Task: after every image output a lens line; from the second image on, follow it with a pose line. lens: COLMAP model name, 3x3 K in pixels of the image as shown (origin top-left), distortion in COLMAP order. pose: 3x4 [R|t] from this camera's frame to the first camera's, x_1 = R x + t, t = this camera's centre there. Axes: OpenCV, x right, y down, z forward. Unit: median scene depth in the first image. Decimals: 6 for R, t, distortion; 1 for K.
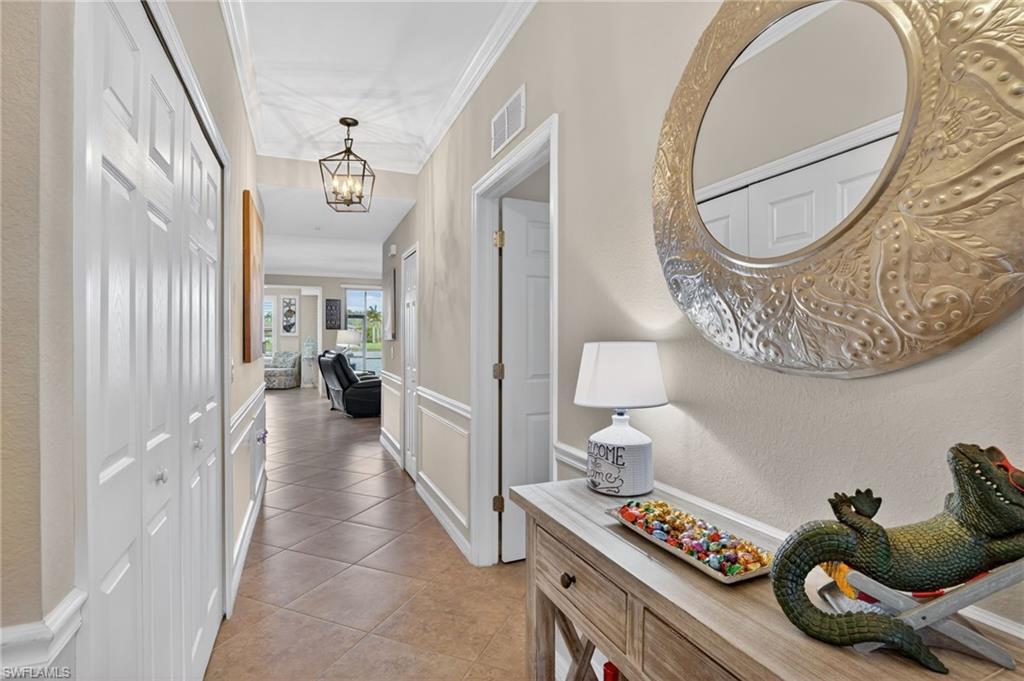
lens RADIAL K [[495.8, 0, 518.3], [0, 495.8, 339.9], [0, 0, 1]] dist [-0.016336, -0.001739]
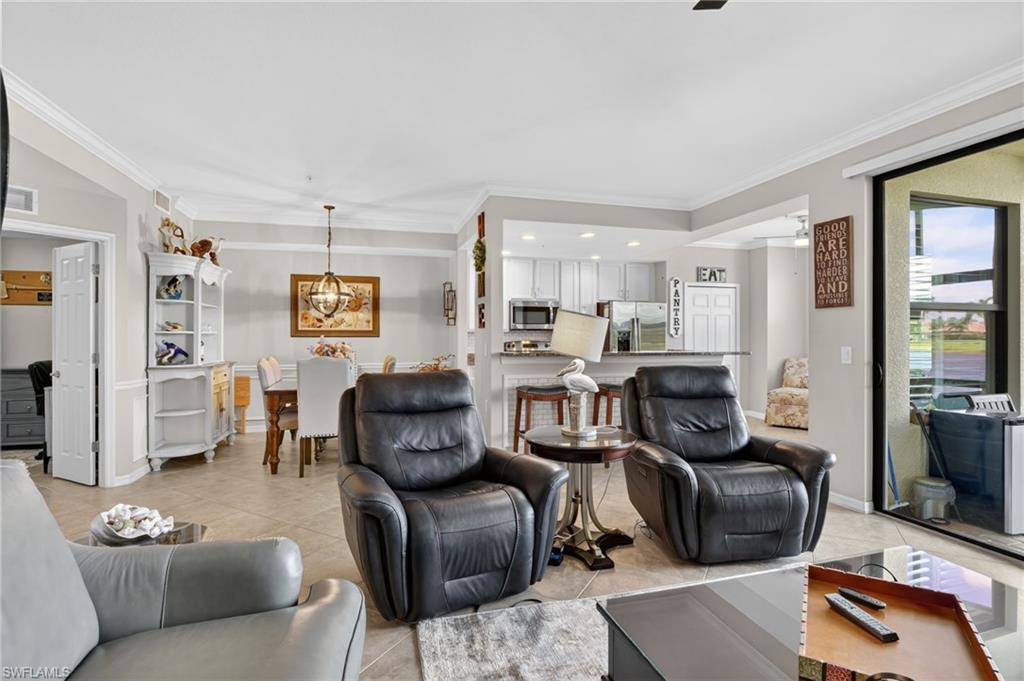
lens RADIAL K [[495.8, 0, 506.4], [0, 495.8, 336.1], [0, 0, 1]] dist [-0.016336, -0.001739]
pose [[-0.139332, -0.001307, -0.990245, -0.007591], [-0.000598, 0.999999, -0.001235, -0.001567], [0.990246, 0.000420, -0.139332, 0.769945]]
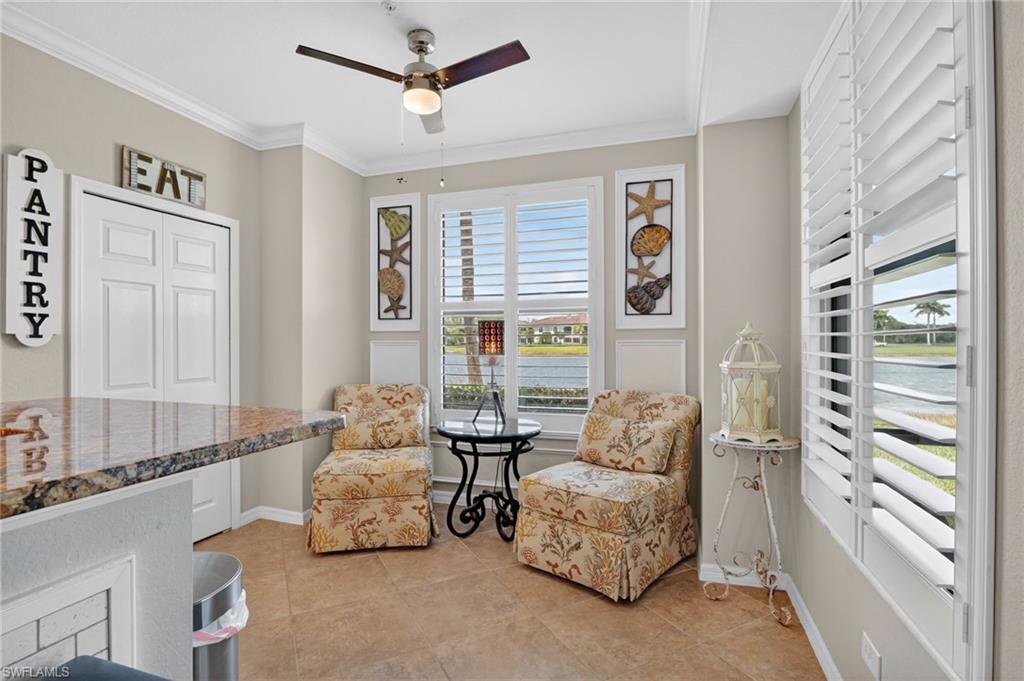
lens RADIAL K [[495.8, 0, 510.9], [0, 495.8, 340.2], [0, 0, 1]] dist [-0.016336, -0.001739]
pose [[0.747710, -0.004366, -0.664011, -0.401119], [0.003020, 0.999990, -0.003175, -0.001917], [0.664019, 0.000369, 0.747716, 0.878961]]
